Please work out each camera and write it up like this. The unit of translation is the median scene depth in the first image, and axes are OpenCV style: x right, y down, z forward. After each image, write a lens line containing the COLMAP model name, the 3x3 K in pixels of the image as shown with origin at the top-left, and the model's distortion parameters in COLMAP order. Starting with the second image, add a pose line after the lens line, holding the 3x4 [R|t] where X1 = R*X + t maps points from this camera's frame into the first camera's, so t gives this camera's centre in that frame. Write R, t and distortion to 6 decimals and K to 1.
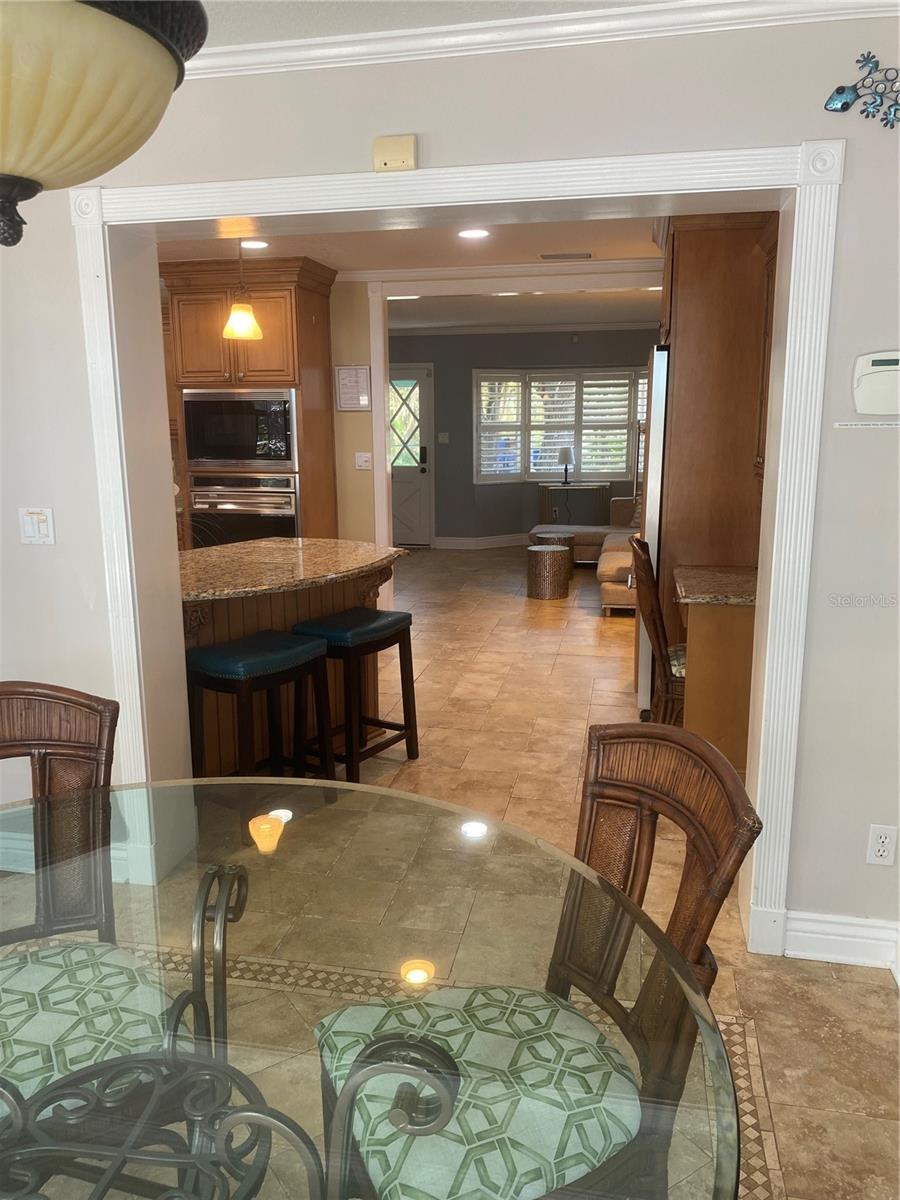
lens RADIAL K [[920.8, 0, 447.9], [0, 920.8, 595.0], [0, 0, 1]] dist [0.049349, -0.068542]
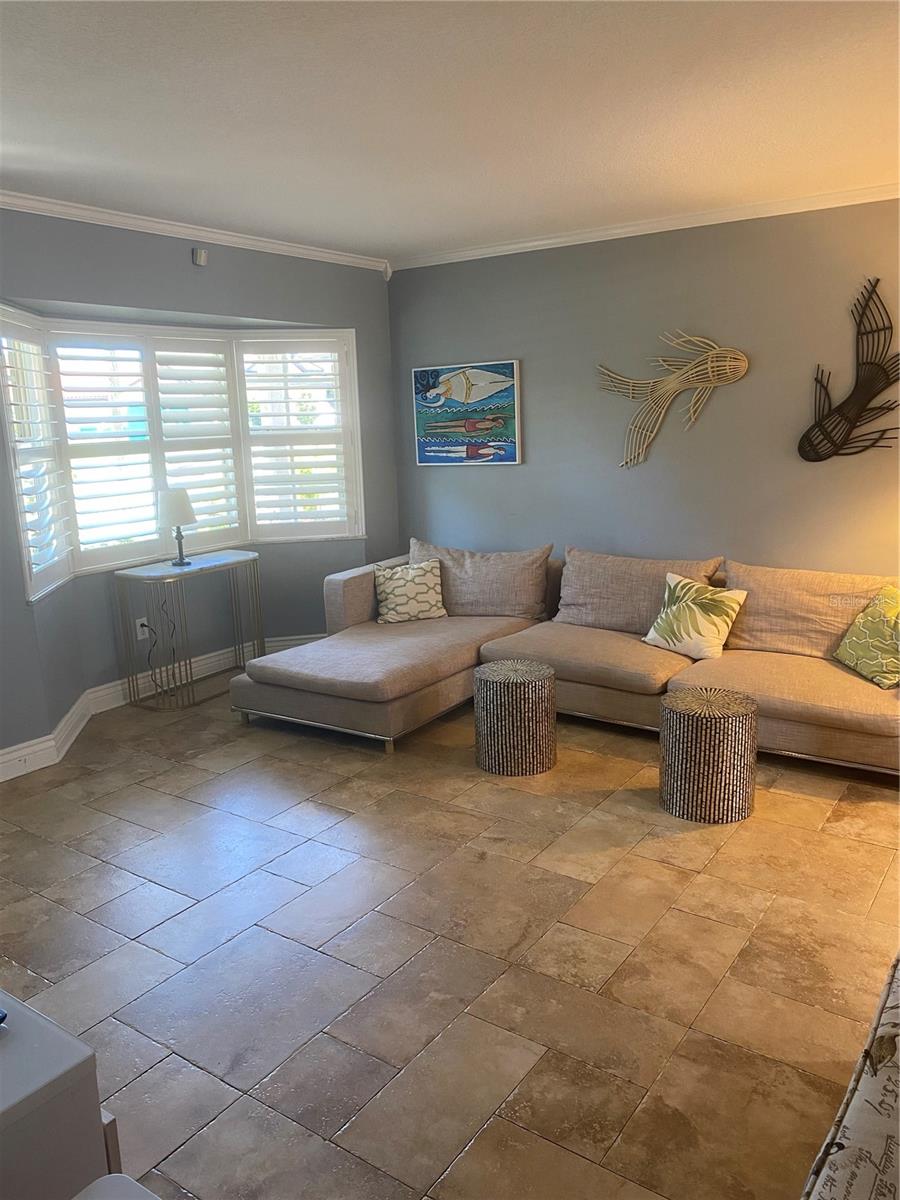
lens RADIAL K [[914.6, 0, 434.4], [0, 914.6, 586.6], [0, 0, 1]] dist [0.025341, -0.058432]
pose [[0.413288, -0.177277, 0.893177, -0.445029], [0.202277, 0.974233, 0.099768, -0.235662], [-0.887849, 0.139436, 0.438498, 1.233989]]
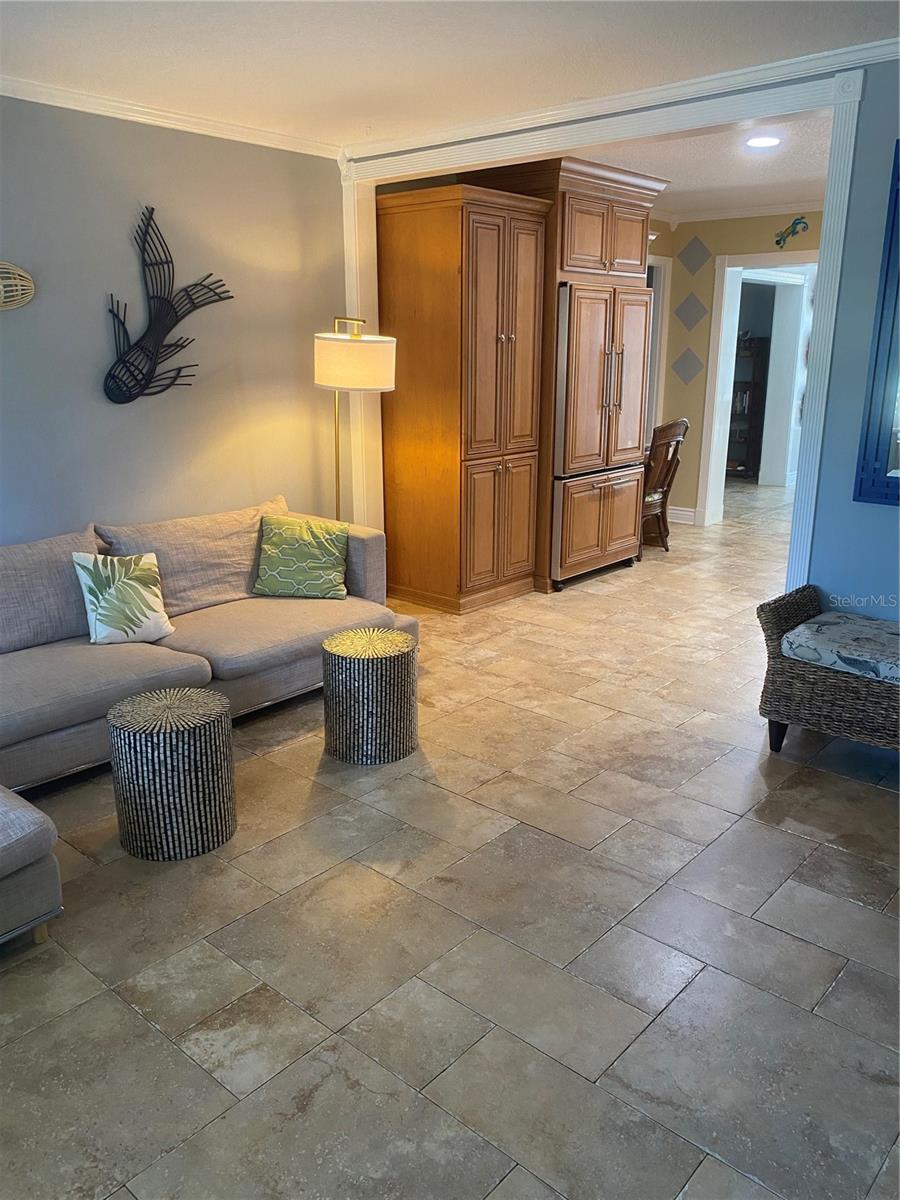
lens RADIAL K [[920.8, 0, 447.9], [0, 920.8, 595.0], [0, 0, 1]] dist [0.049349, -0.068542]
pose [[-0.863744, -0.123027, 0.488682, -0.180681], [0.105497, 0.904108, 0.414077, -0.331650], [-0.492764, 0.409211, -0.767939, 1.757584]]
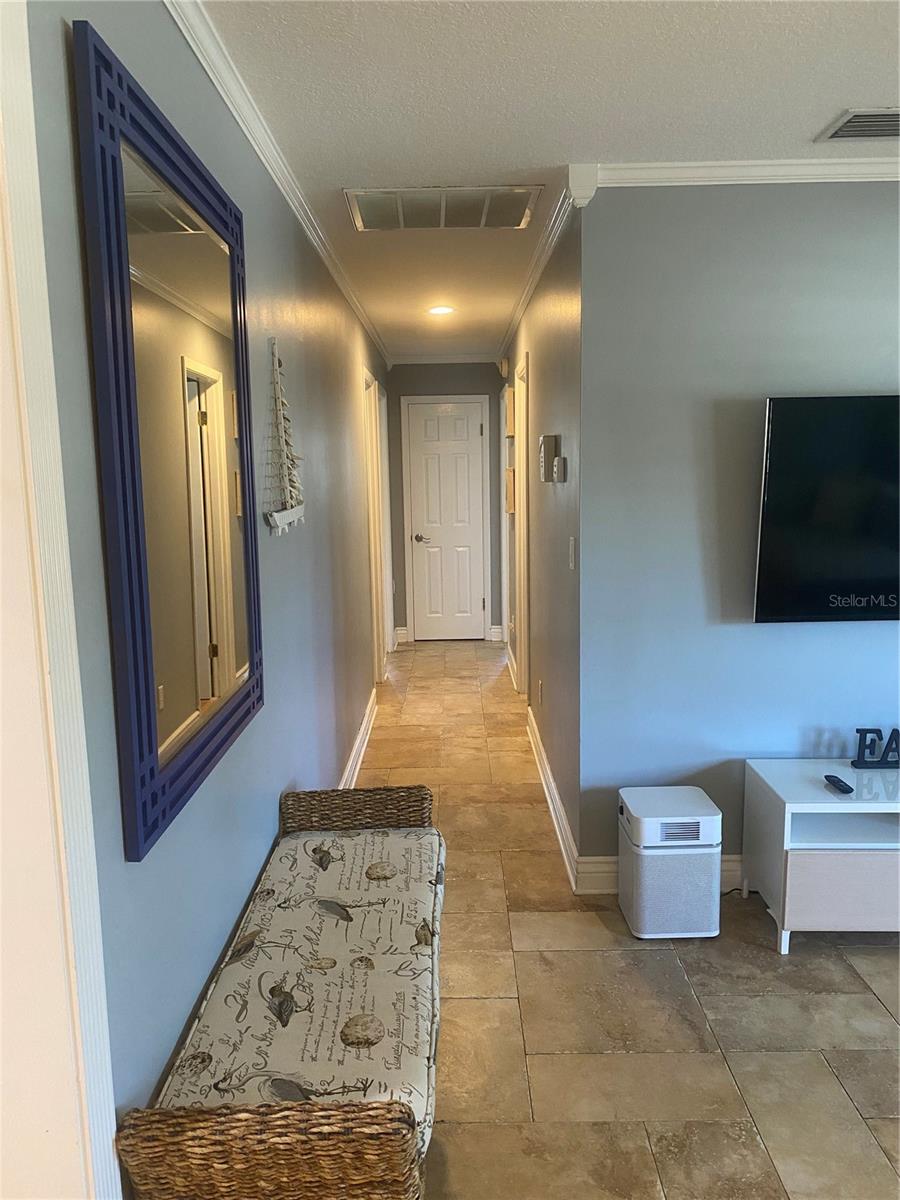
lens RADIAL K [[920.8, 0, 447.9], [0, 920.8, 595.0], [0, 0, 1]] dist [0.049349, -0.068542]
pose [[0.183466, 0.141376, -0.972807, 0.144161], [-0.173650, 0.978703, 0.109483, -0.227090], [0.967567, 0.148841, 0.204109, 1.169285]]
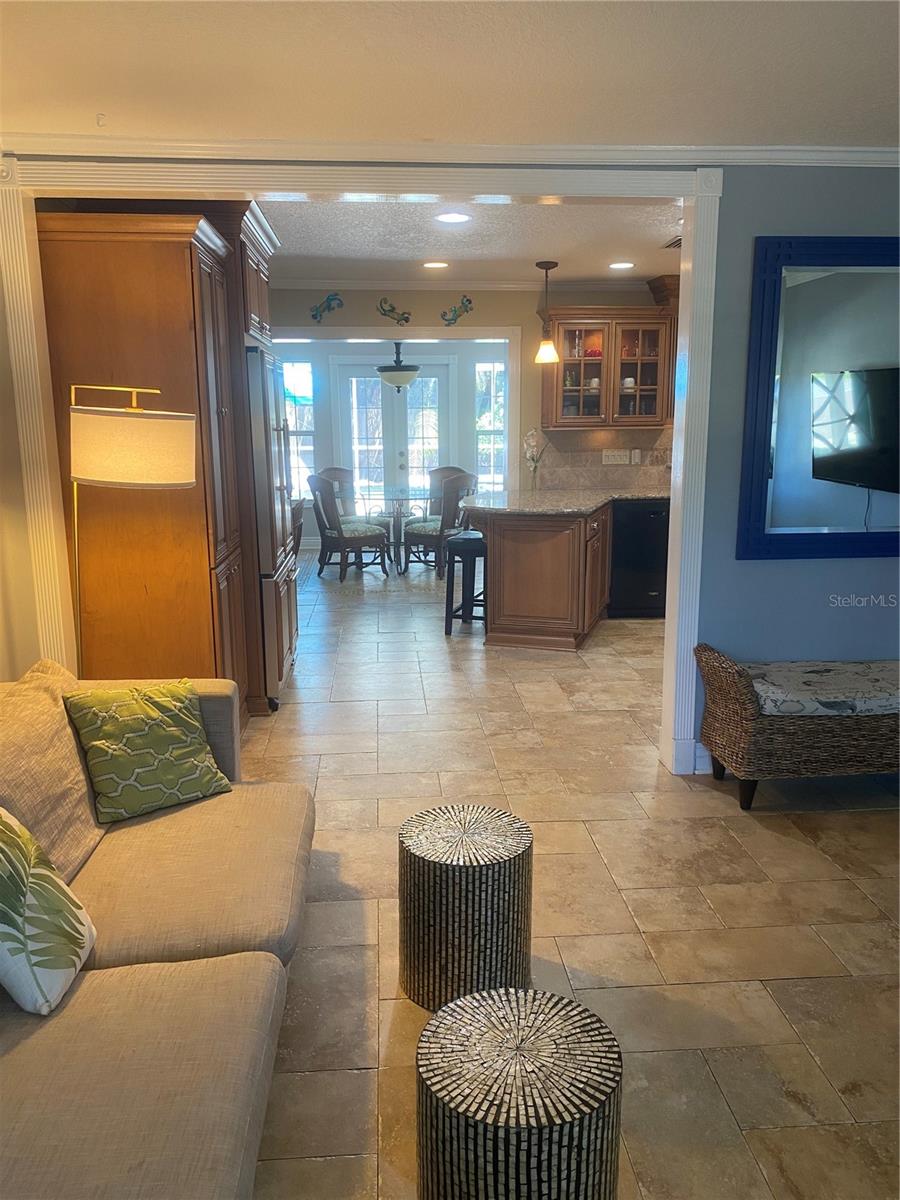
lens RADIAL K [[920.8, 0, 447.9], [0, 920.8, 595.0], [0, 0, 1]] dist [0.049349, -0.068542]
pose [[-0.964363, 0.067451, -0.255840, 0.250107], [-0.035240, 0.925598, 0.376864, -0.324748], [0.262224, 0.372450, -0.890236, 1.676131]]
